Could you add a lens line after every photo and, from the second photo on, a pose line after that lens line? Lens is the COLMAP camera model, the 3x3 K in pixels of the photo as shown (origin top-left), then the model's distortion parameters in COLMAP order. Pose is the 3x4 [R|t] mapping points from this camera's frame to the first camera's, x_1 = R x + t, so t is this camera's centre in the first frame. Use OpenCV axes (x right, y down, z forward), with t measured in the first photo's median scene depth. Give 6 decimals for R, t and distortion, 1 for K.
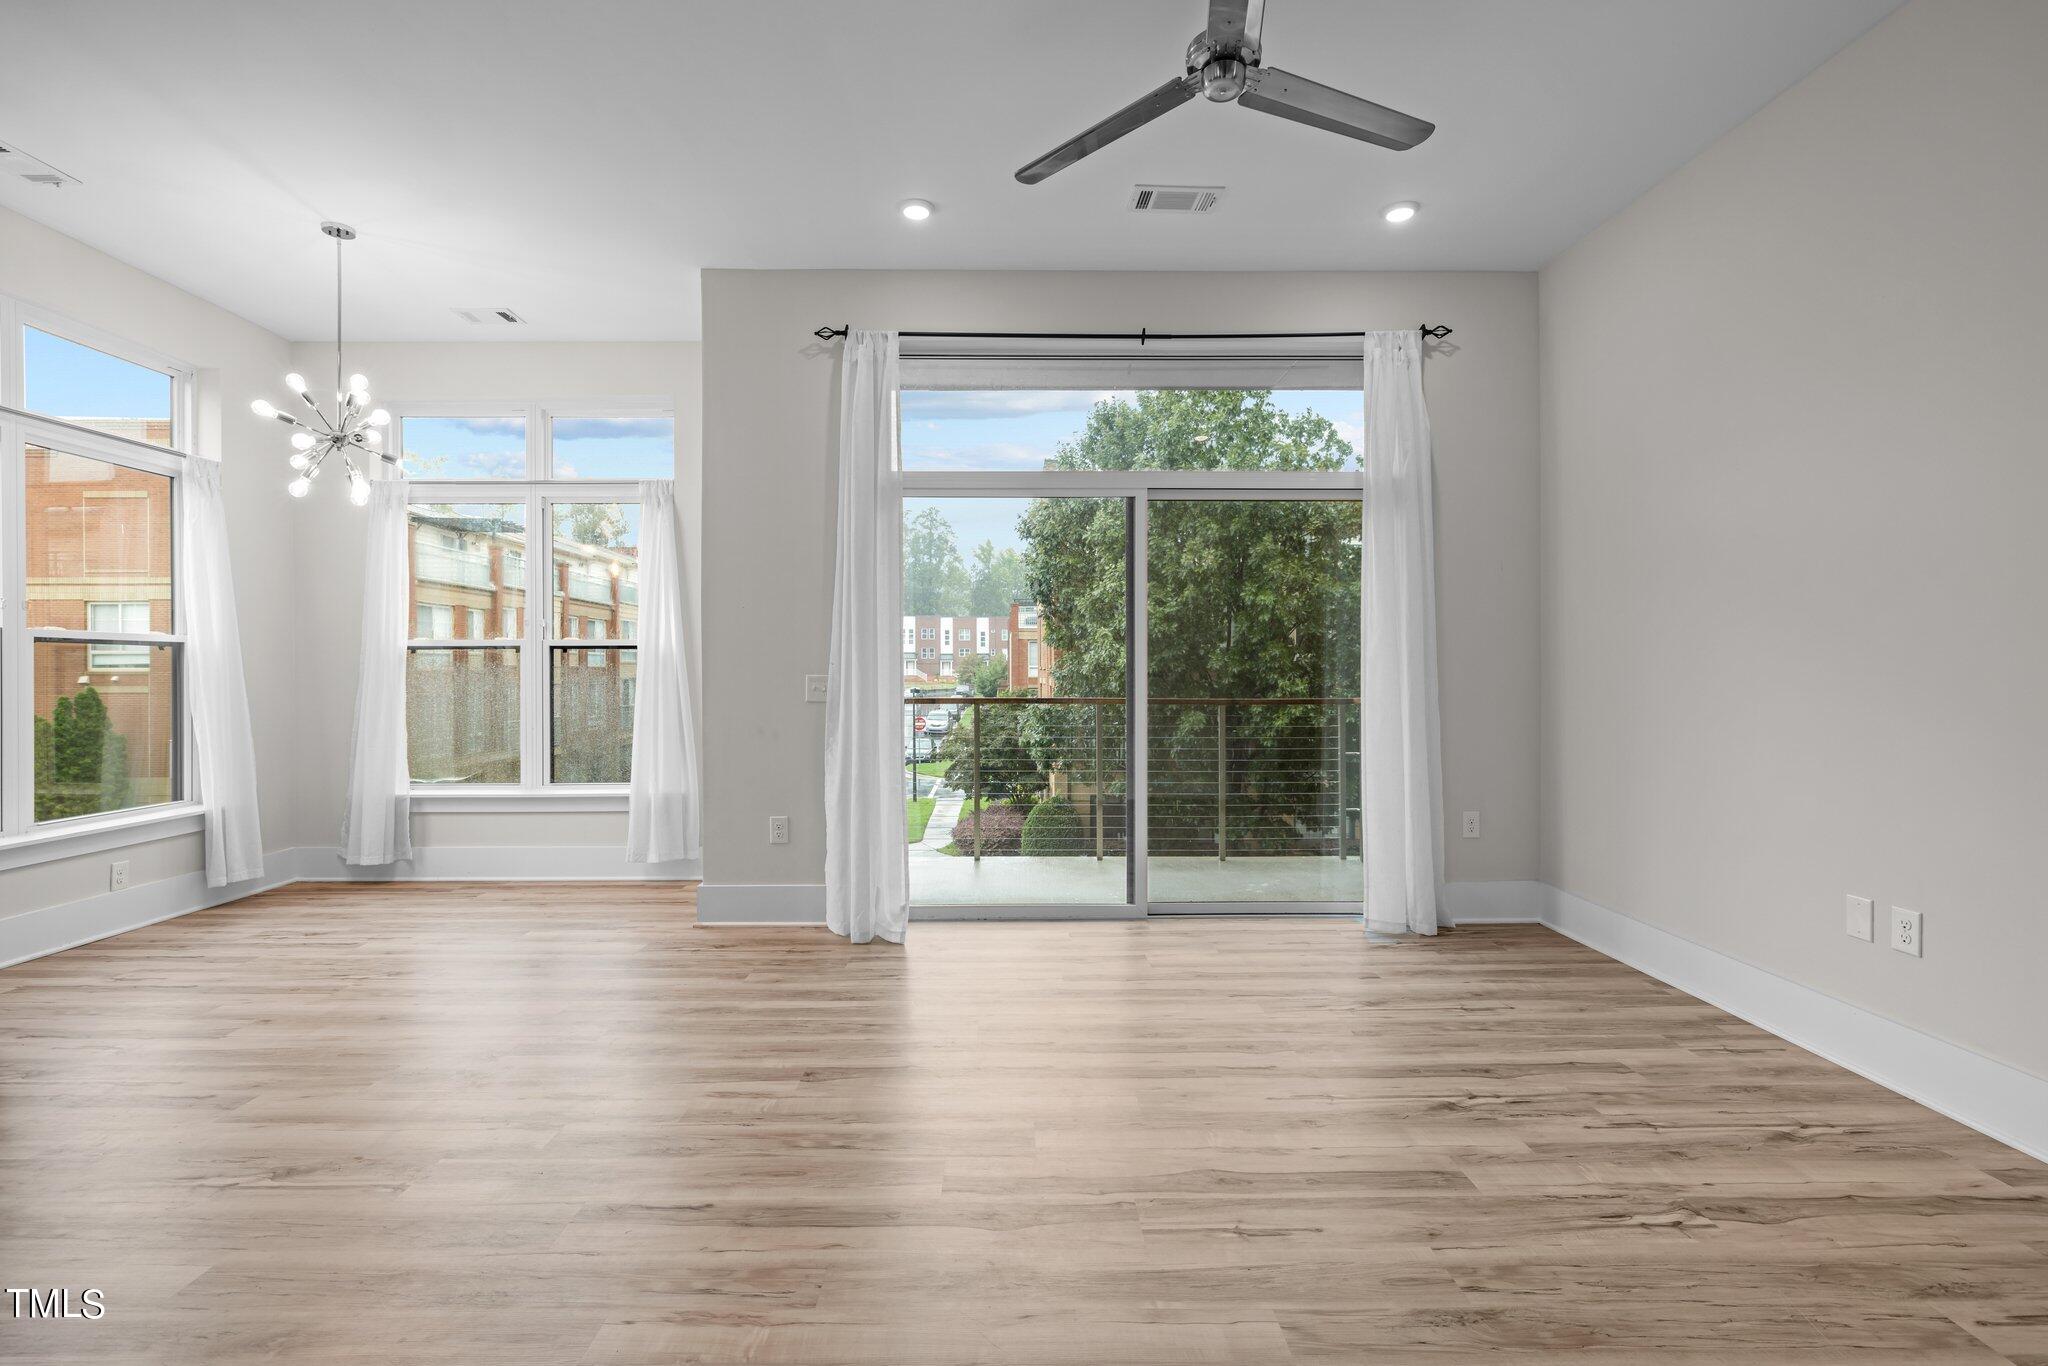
lens RADIAL K [[904.8, 0, 1012.7], [0, 904.8, 674.9], [0, 0, 1]] dist [-0.003810, 0.000371]
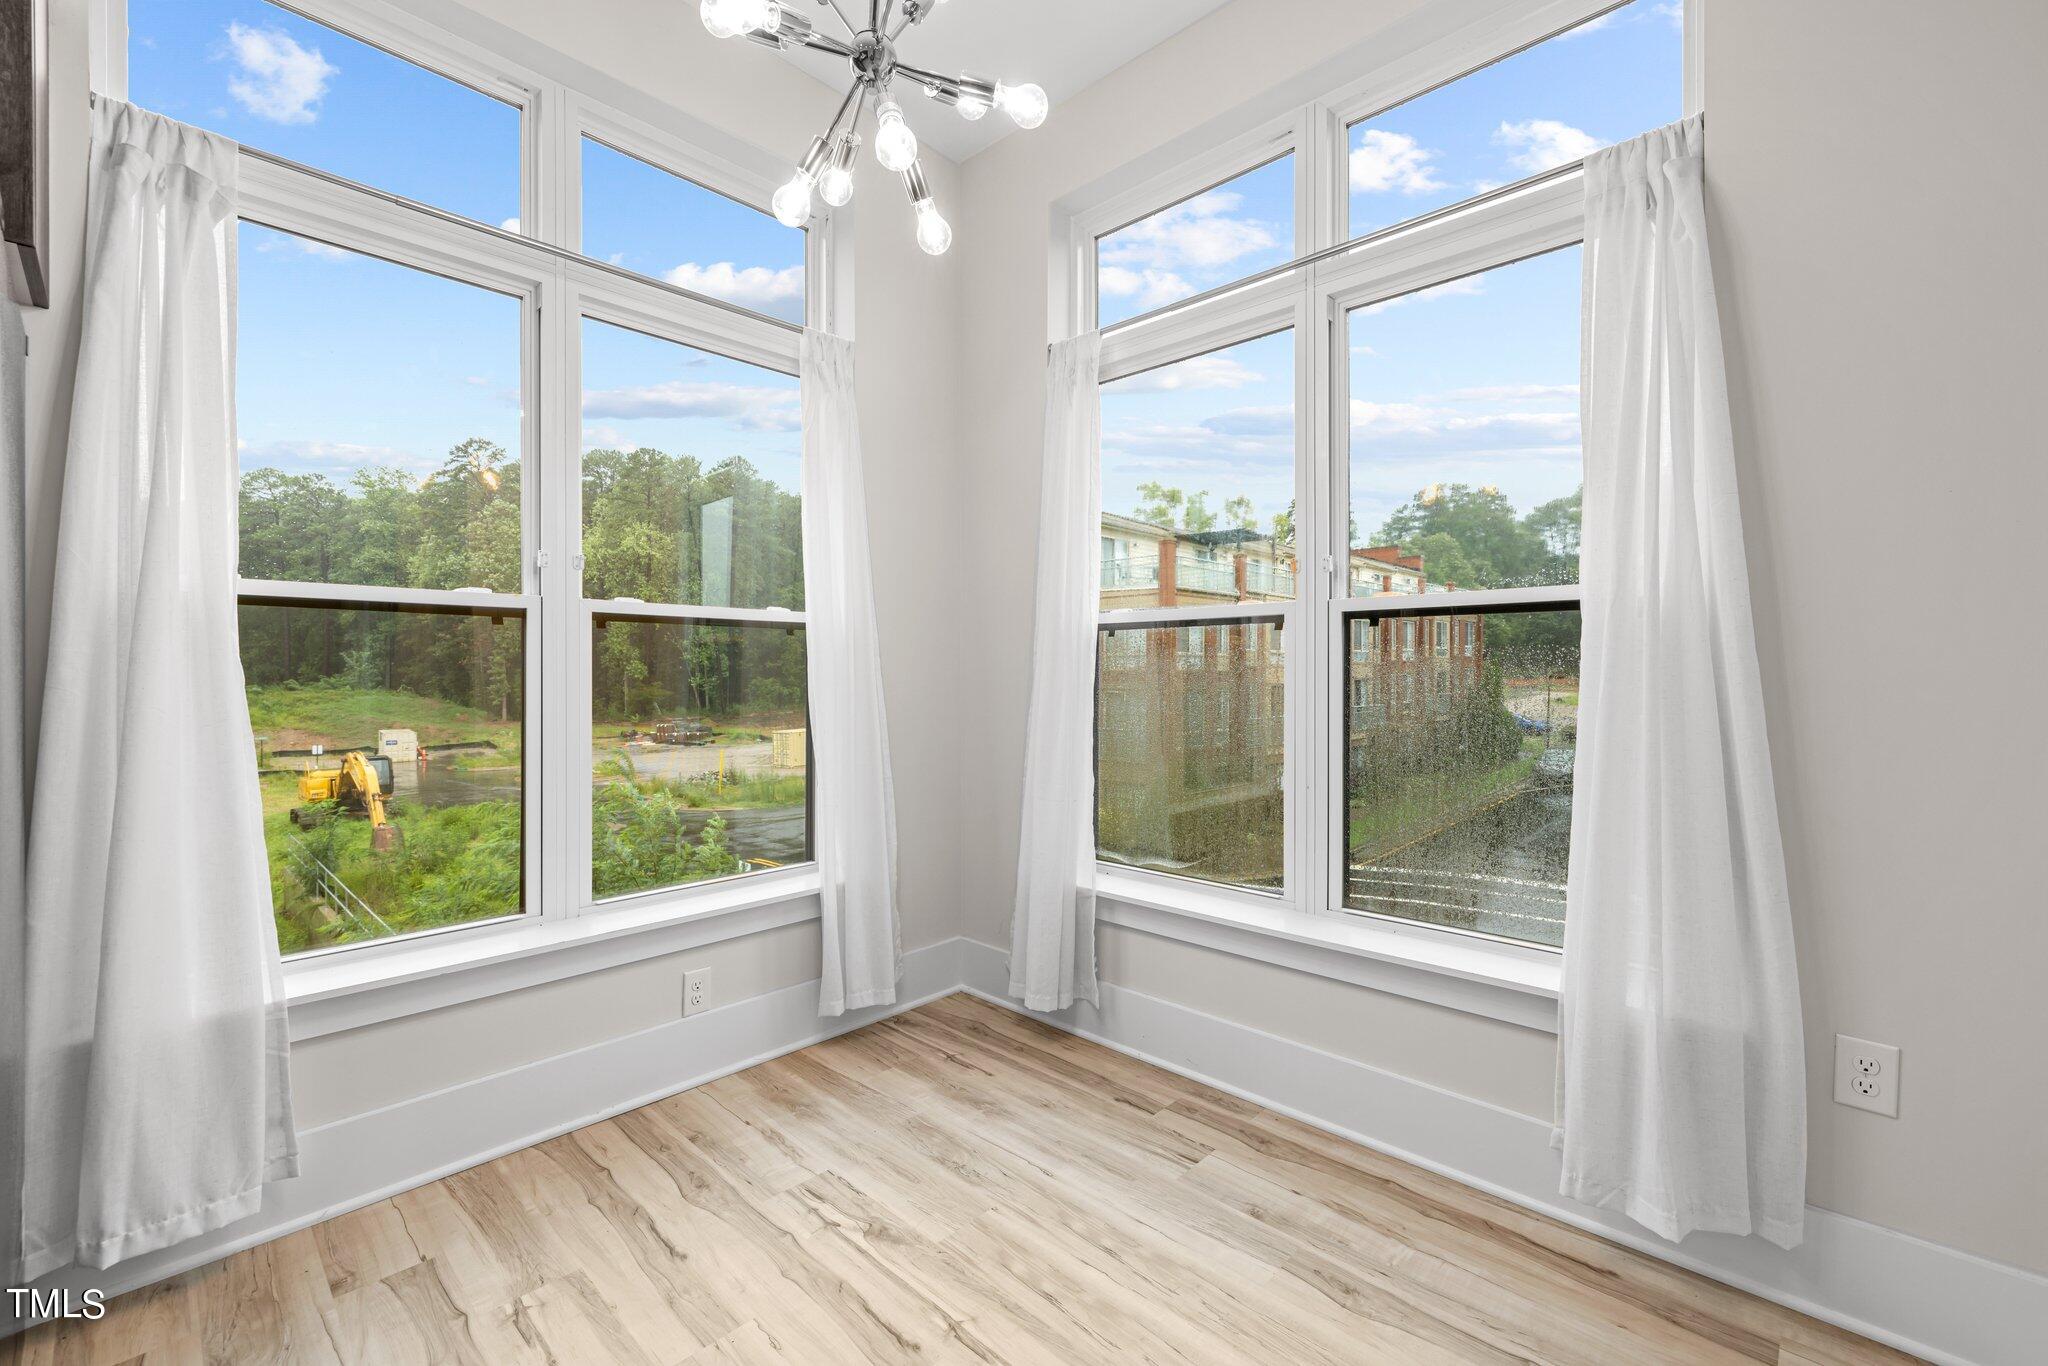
lens RADIAL K [[855.7, 0, 1015.5], [0, 855.7, 676.1], [0, 0, 1]] dist [0.001536, 0.000524]
pose [[0.713938, 0.004447, -0.700195, -0.359032], [-0.003511, 0.999990, 0.002772, 0.000549], [0.700200, 0.000479, 0.713946, 0.630146]]
